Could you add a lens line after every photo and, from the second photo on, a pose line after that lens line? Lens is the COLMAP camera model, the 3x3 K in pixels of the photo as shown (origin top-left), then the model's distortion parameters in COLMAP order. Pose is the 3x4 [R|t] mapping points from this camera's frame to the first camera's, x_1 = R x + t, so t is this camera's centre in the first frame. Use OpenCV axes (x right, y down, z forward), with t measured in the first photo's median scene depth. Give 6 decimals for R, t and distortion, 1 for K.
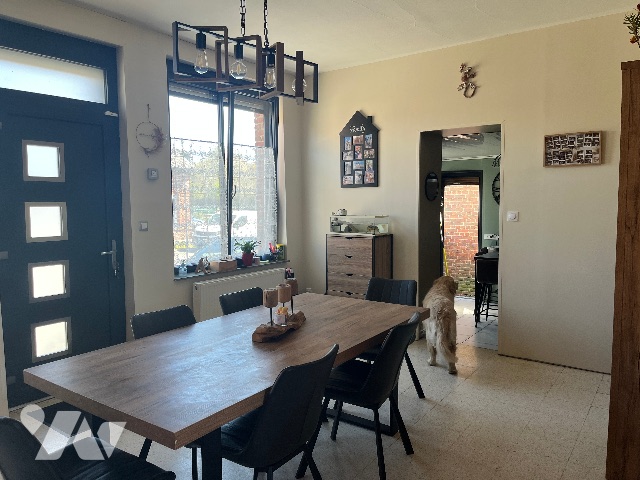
lens RADIAL K [[479.1, 0, 321.0], [0, 479.1, 241.6], [0, 0, 1]] dist [0.010314, -0.026963]
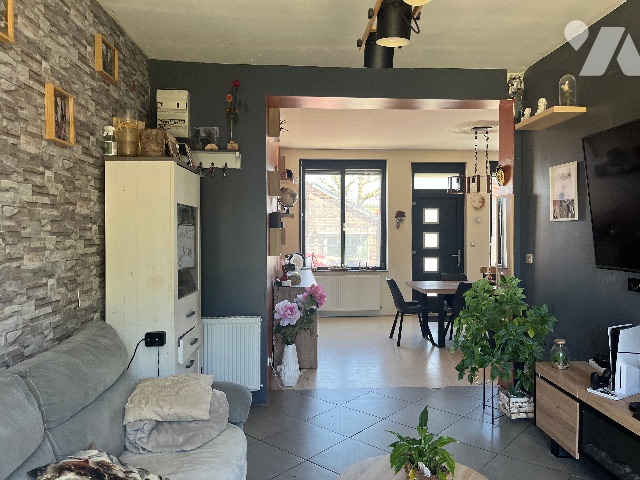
lens RADIAL K [[479.1, 0, 319.4], [0, 479.1, 237.6], [0, 0, 1]] dist [0.010314, -0.026963]
pose [[0.656146, 0.015945, -0.754465, 0.728748], [-0.065277, 0.997229, -0.035695, 0.056298], [0.751805, 0.072670, 0.655368, -0.838786]]
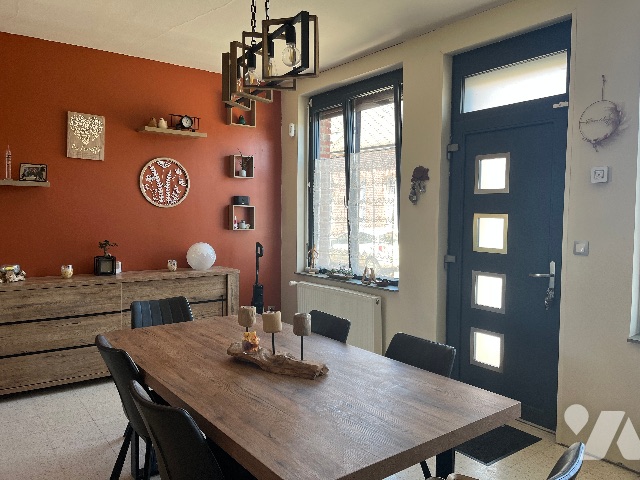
lens RADIAL K [[479.1, 0, 321.4], [0, 479.1, 239.3], [0, 0, 1]] dist [0.010314, -0.026963]
pose [[-0.284993, 0.057055, -0.956830, 0.404791], [-0.086634, 0.992608, 0.084993, -0.067721], [0.954606, 0.107117, -0.277944, 0.766837]]
